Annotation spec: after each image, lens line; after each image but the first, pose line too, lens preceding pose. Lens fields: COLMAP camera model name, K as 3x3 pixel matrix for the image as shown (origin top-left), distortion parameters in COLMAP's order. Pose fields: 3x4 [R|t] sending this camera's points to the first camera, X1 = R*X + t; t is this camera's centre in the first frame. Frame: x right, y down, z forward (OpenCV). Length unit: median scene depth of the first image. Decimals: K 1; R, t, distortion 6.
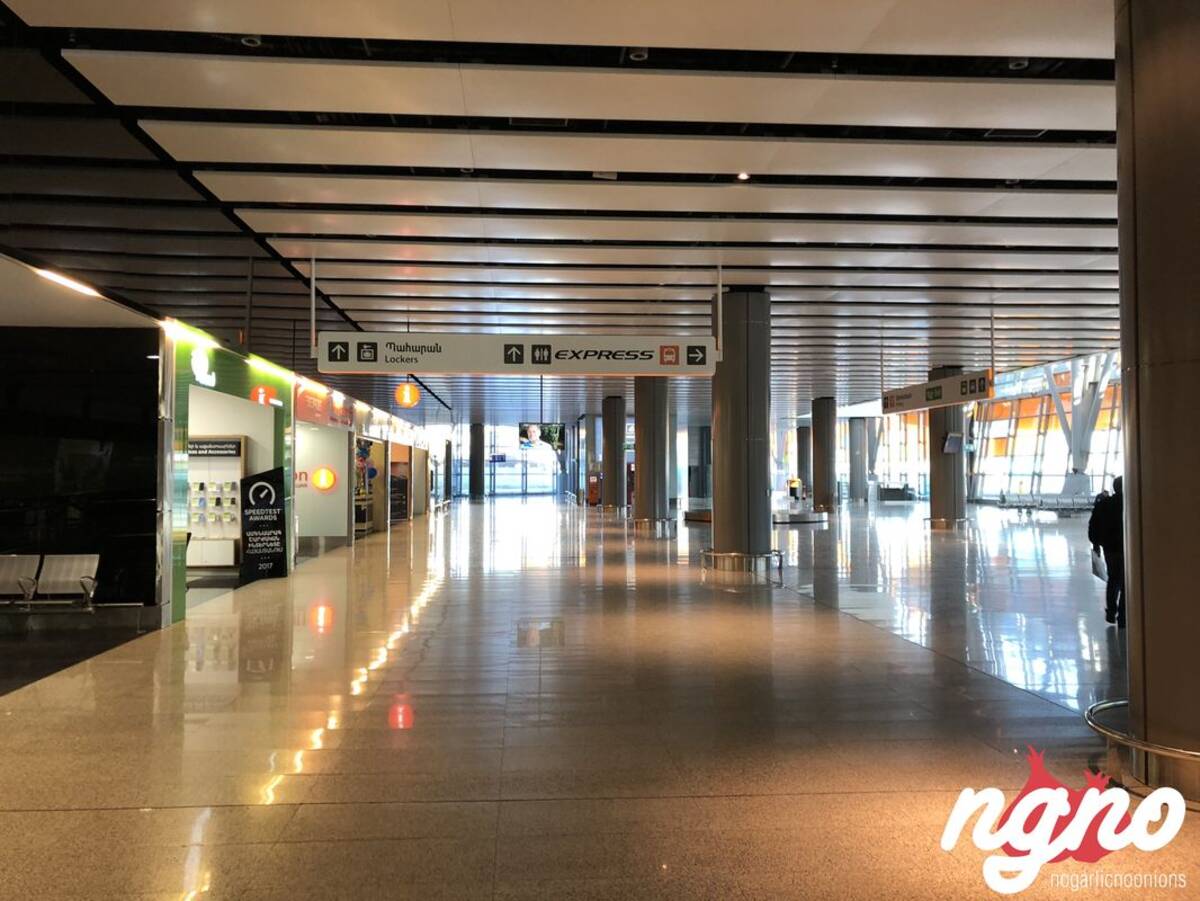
lens RADIAL K [[990.7, 0, 595.3], [0, 990.7, 446.6], [0, 0, 1]] dist [0.066282, -0.079258]
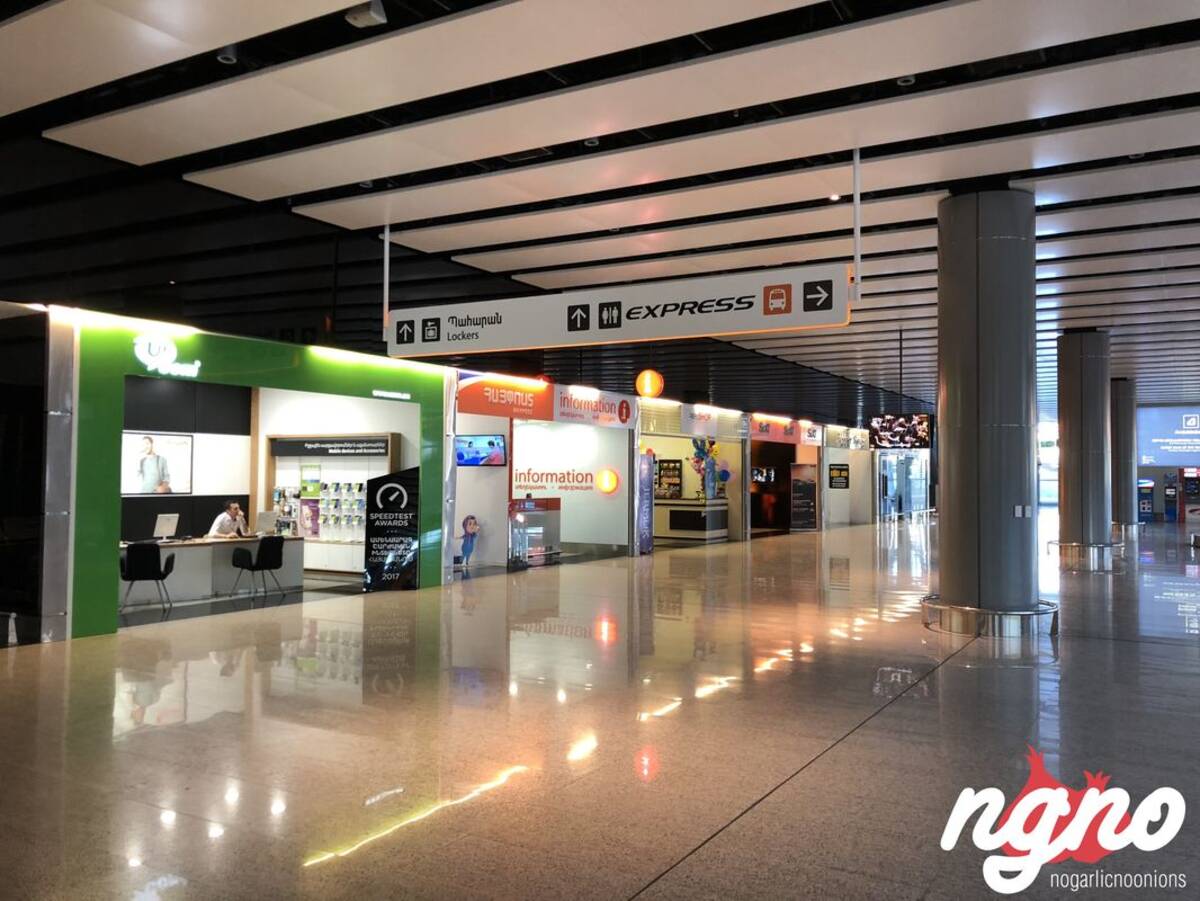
lens RADIAL K [[990.7, 0, 596.3], [0, 990.7, 450.0], [0, 0, 1]] dist [0.066282, -0.079258]
pose [[0.815634, -0.006961, -0.578527, 0.348298], [0.007363, 0.999972, -0.001651, 0.008022], [0.578522, -0.002913, 0.815662, 0.374867]]
